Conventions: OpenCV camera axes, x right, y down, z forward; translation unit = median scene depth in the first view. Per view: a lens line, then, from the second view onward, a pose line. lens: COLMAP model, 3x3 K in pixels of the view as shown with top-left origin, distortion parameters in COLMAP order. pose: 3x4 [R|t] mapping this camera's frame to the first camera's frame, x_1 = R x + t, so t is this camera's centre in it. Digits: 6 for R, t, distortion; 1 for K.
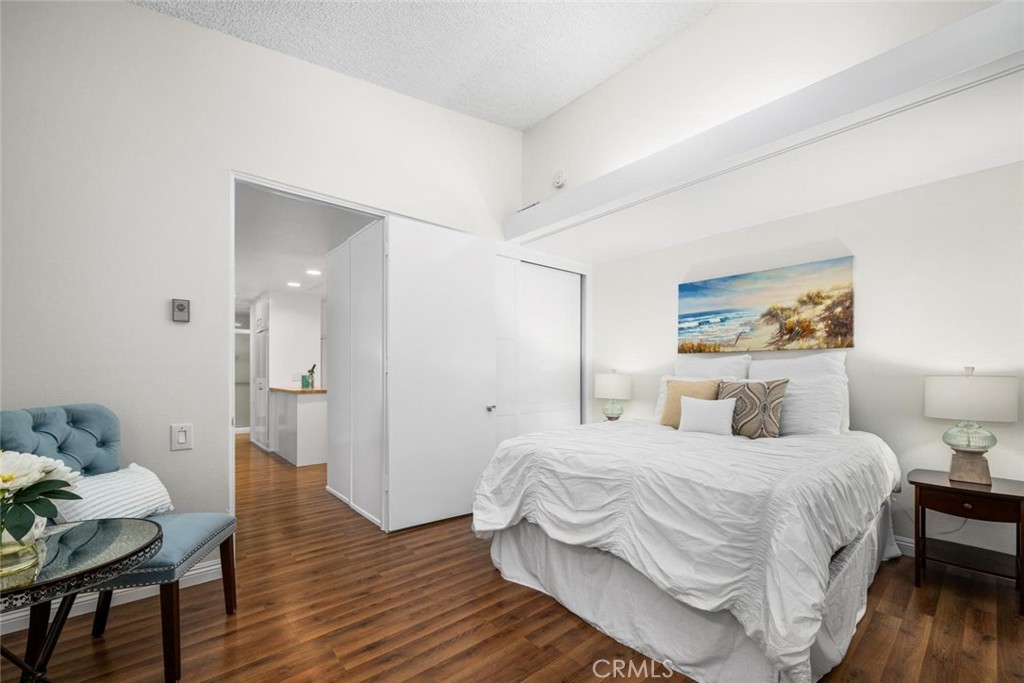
lens RADIAL K [[410.6, 0, 513.8], [0, 410.6, 377.2], [0, 0, 1]] dist [-0.001269, -0.000234]
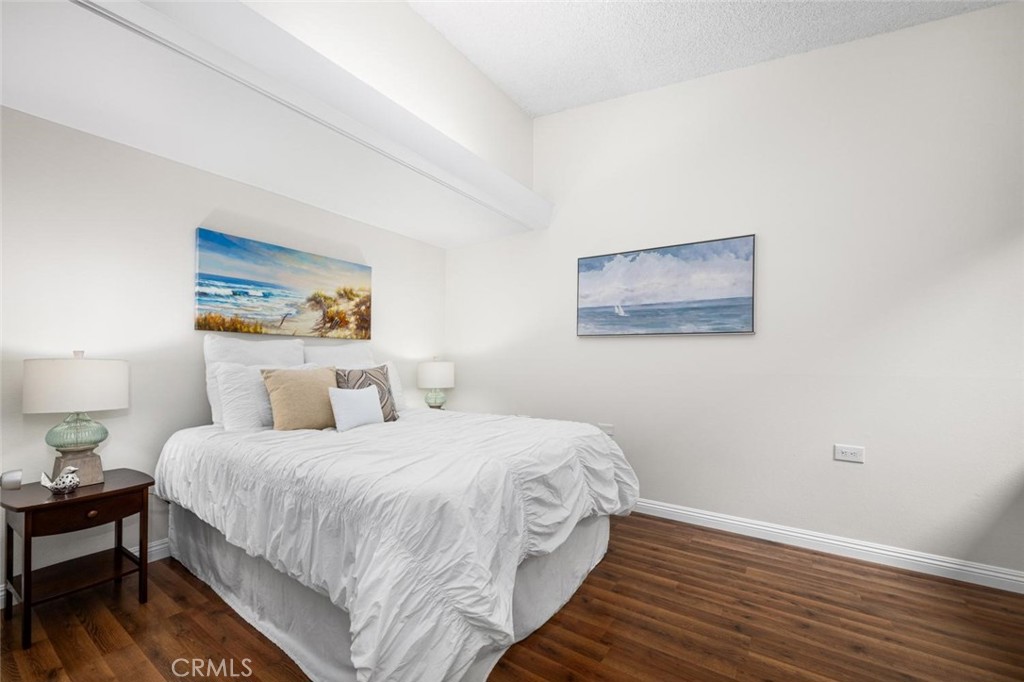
lens RADIAL K [[410.6, 0, 514.3], [0, 410.6, 348.3], [0, 0, 1]] dist [-0.001269, -0.000234]
pose [[-0.260101, 0.025689, 0.965240, -0.455405], [0.003370, 0.999664, -0.025697, -0.010445], [-0.965576, -0.003431, -0.260100, 0.809599]]
